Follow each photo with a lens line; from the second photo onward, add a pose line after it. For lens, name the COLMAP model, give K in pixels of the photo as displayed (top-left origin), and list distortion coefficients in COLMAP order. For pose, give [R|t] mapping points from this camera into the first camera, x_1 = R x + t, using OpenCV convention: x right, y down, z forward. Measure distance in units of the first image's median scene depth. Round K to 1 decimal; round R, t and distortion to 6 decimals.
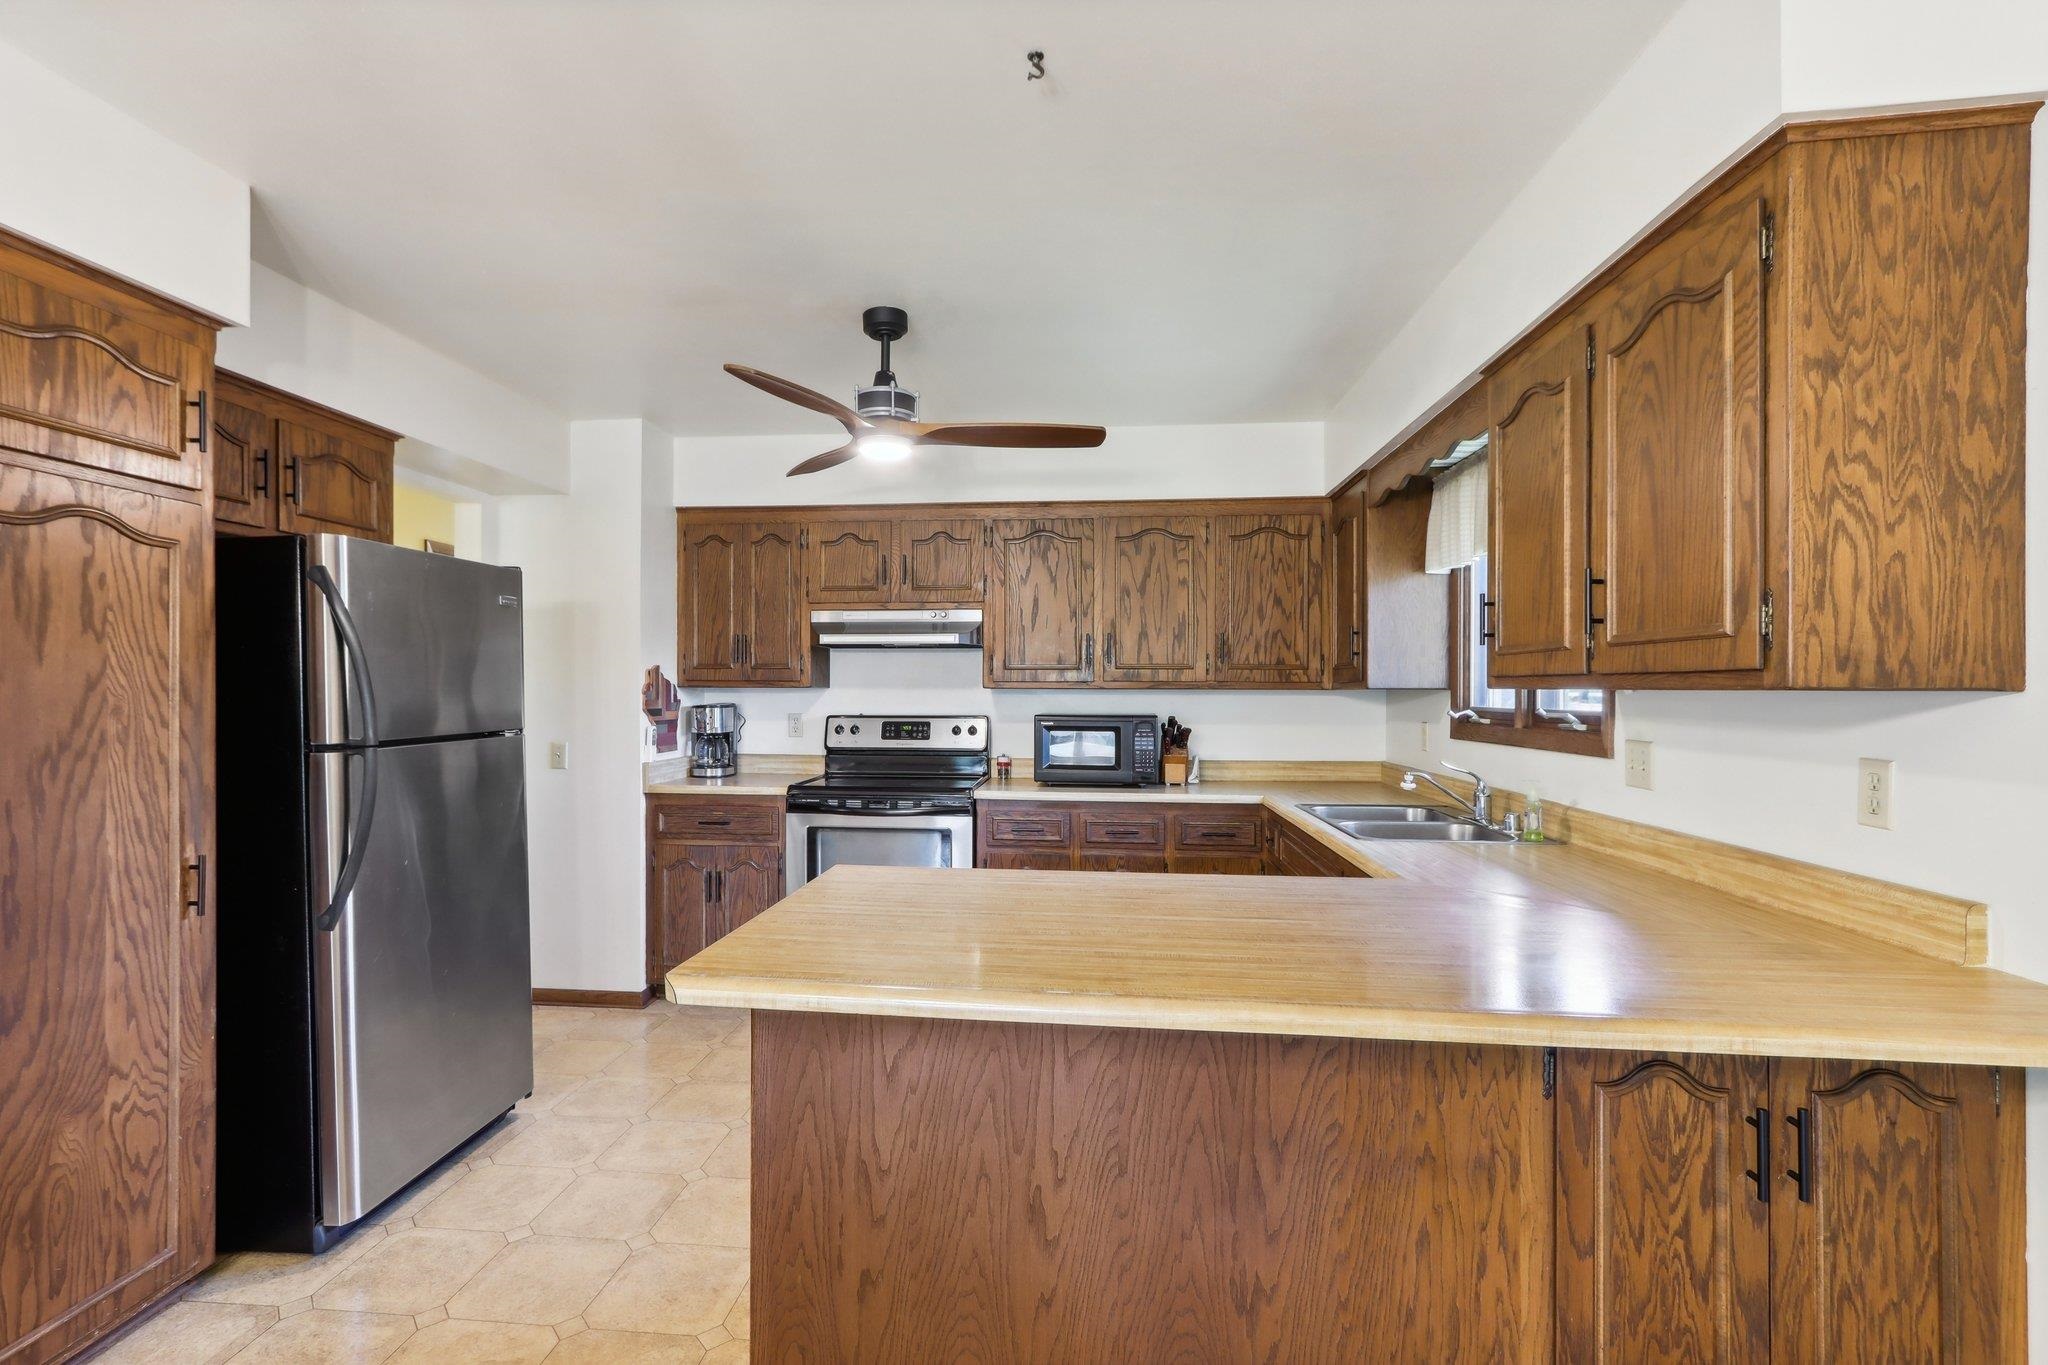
lens RADIAL K [[982.0, 0, 992.6], [0, 982.0, 694.4], [0, 0, 1]] dist [-0.001603, 0.000876]
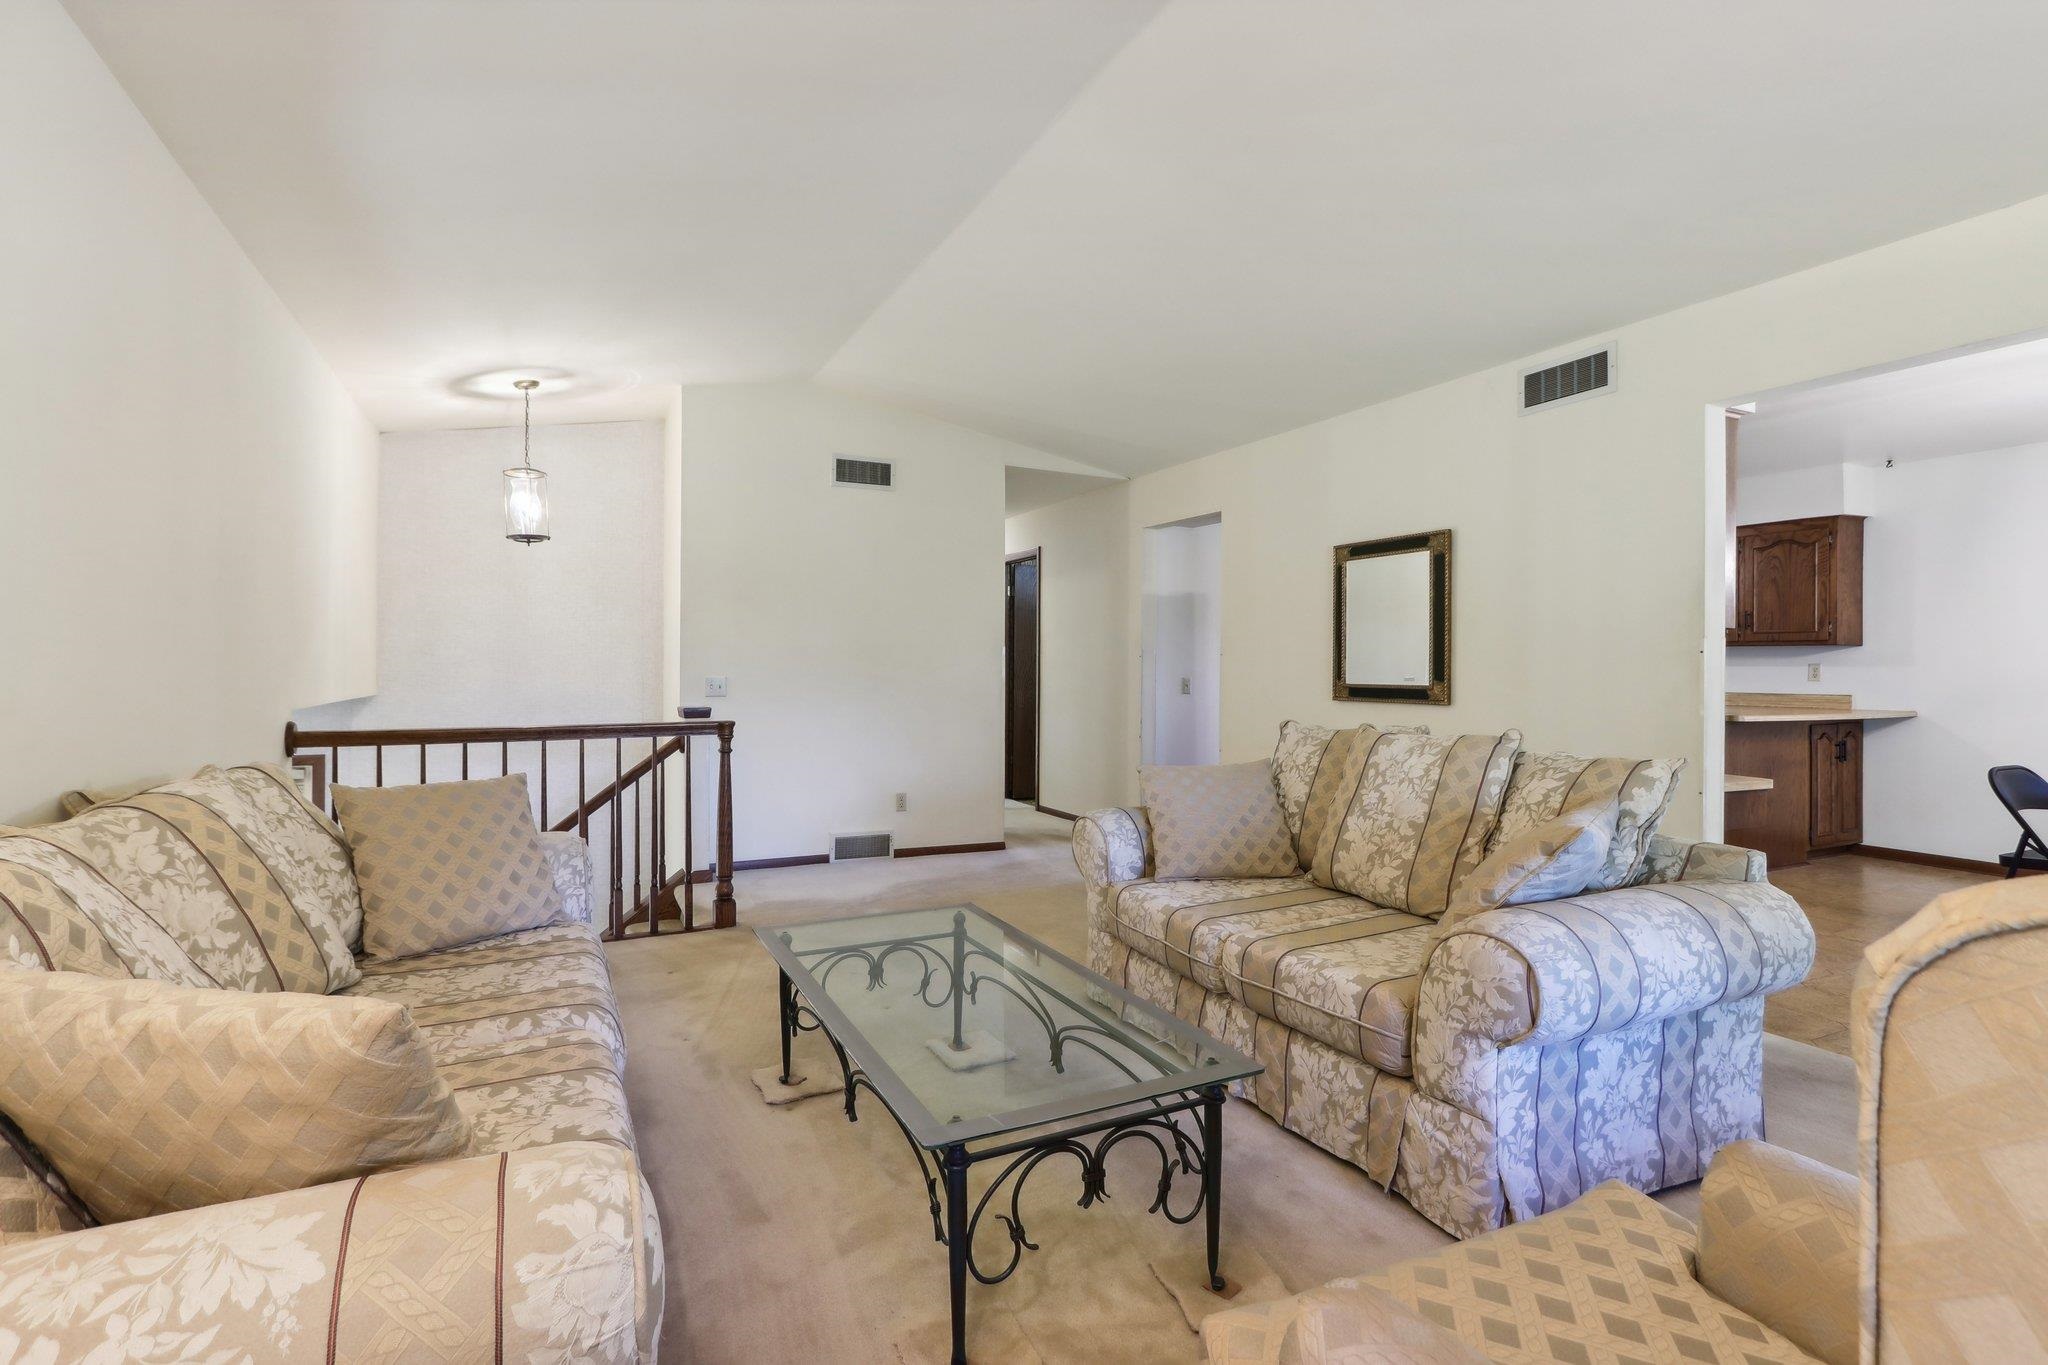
lens RADIAL K [[982.0, 0, 1020.0], [0, 982.0, 669.3], [0, 0, 1]] dist [-0.001603, 0.000876]
pose [[0.848198, -0.003068, 0.529670, -2.145969], [0.002771, 0.999995, 0.001354, 0.040965], [-0.529671, 0.000320, 0.848203, -0.355424]]
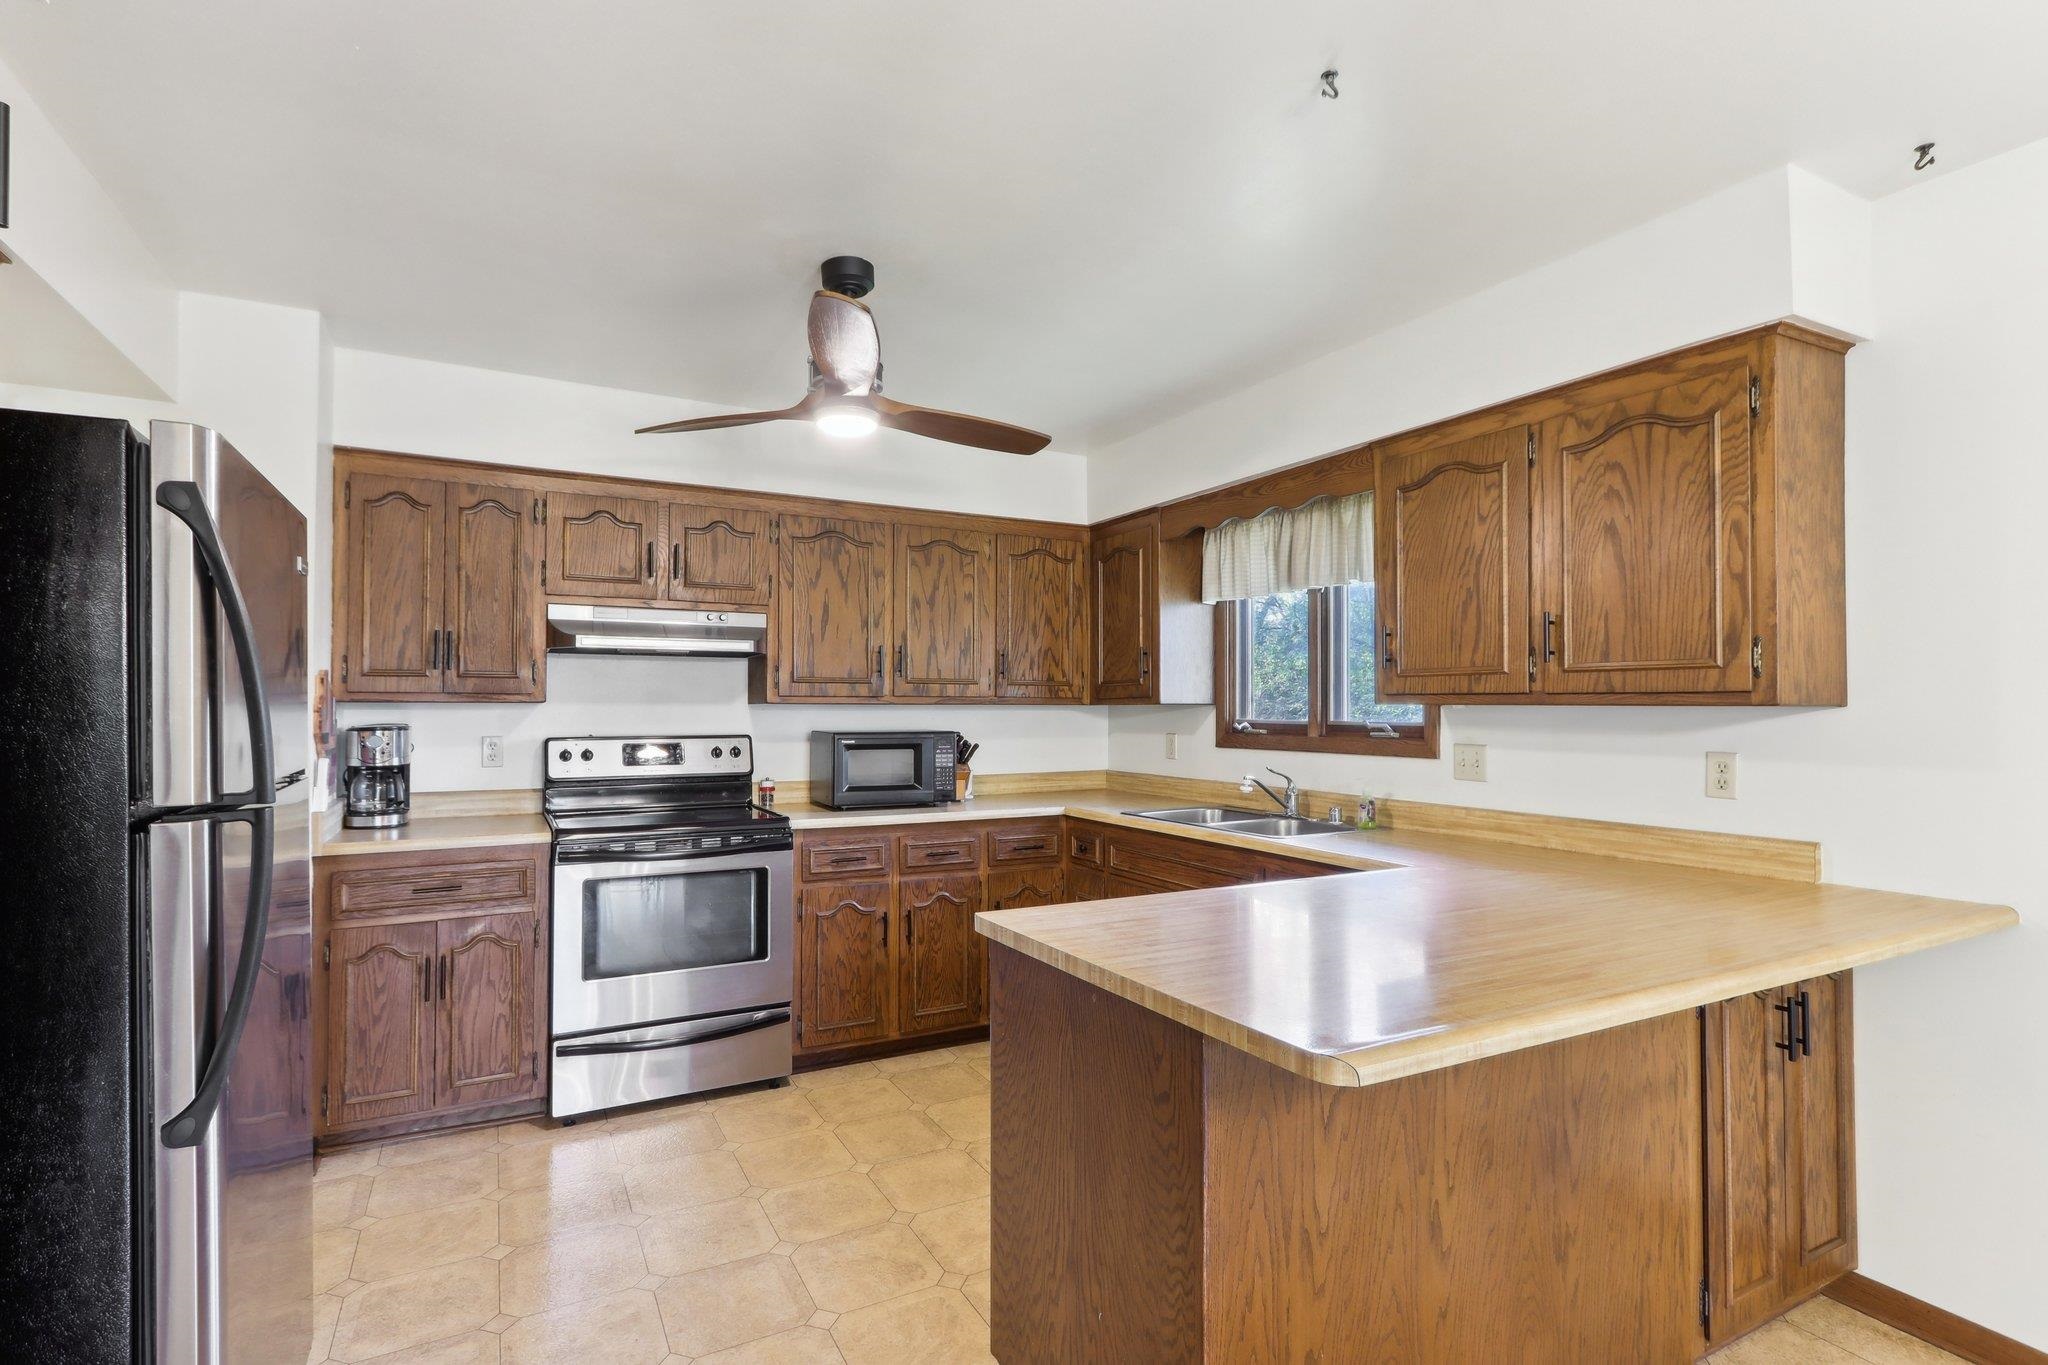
lens RADIAL K [[982.0, 0, 1030.4], [0, 982.0, 690.4], [0, 0, 1]] dist [-0.001603, 0.000876]
pose [[0.824001, 0.007637, 0.566537, -0.444852], [0.003064, 0.999834, -0.017934, -0.002125], [-0.566580, 0.016513, 0.823841, 0.205046]]
